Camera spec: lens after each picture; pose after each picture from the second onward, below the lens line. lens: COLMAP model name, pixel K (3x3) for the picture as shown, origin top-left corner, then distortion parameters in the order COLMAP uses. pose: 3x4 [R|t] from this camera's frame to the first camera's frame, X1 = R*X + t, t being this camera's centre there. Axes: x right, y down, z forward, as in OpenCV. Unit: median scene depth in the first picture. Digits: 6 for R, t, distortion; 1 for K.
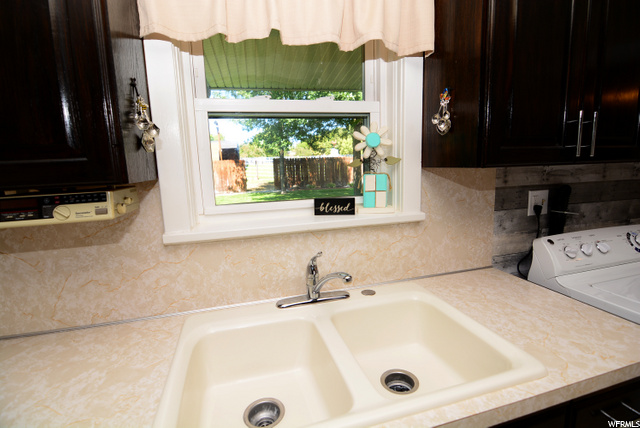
lens RADIAL K [[361.1, 0, 321.4], [0, 361.1, 195.7], [0, 0, 1]] dist [-0.023773, 0.000209]
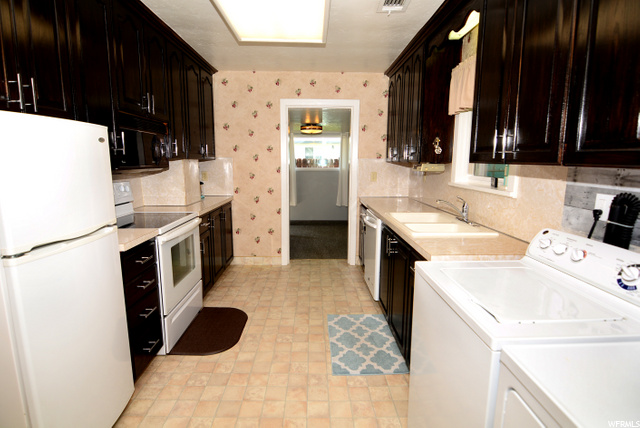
lens RADIAL K [[319.7, 0, 320.0], [0, 319.7, 214.0], [0, 0, 1]] dist [0.000183, -0.000165]
pose [[-0.275167, 0.195578, -0.941293, 1.644007], [-0.089026, 0.969699, 0.227505, -0.091756], [0.957266, 0.146402, -0.249417, 0.515560]]
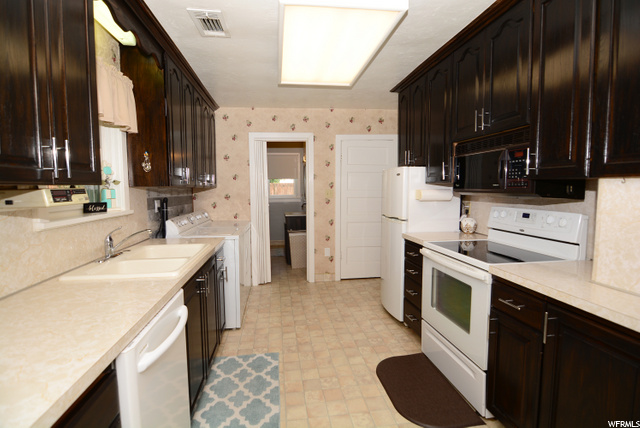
lens RADIAL K [[319.7, 0, 320.0], [0, 319.7, 214.0], [0, 0, 1]] dist [0.000183, -0.000165]
pose [[0.158654, -0.045071, 0.986305, -1.164949], [0.097223, 0.994816, 0.029821, 0.107220], [-0.982536, 0.091160, 0.162213, -0.243692]]
